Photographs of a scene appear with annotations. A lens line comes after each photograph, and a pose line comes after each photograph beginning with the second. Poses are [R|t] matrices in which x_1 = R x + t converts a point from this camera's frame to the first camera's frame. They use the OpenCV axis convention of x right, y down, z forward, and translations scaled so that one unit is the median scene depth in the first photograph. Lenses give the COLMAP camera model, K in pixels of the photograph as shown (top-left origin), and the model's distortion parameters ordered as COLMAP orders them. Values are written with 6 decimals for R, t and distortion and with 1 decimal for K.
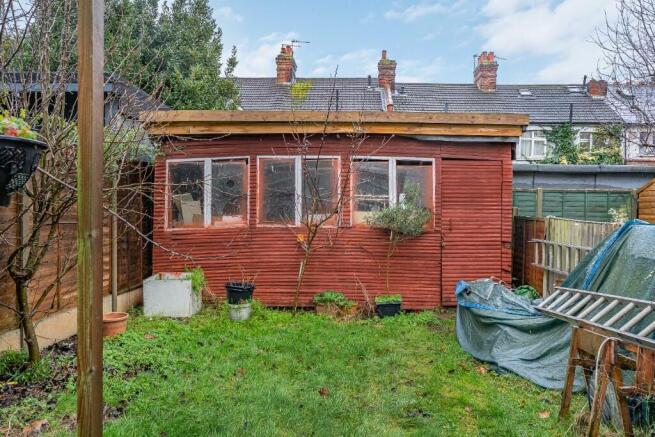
lens RADIAL K [[534.9, 0, 327.2], [0, 534.9, 218.6], [0, 0, 1]] dist [-0.011969, -0.006956]
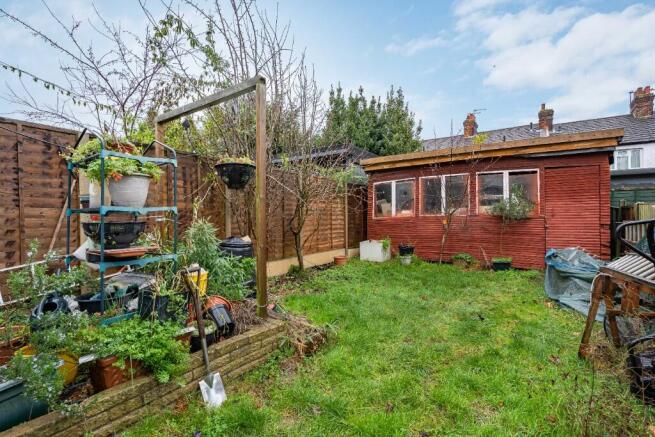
lens RADIAL K [[300.7, 0, 328.5], [0, 300.7, 217.5], [0, 0, 1]] dist [-0.001994, 0.000394]
pose [[0.836474, -0.013650, -0.547836, 0.170088], [0.001438, 0.999741, -0.022714, 0.043457], [0.548005, 0.018212, 0.836277, -0.025106]]
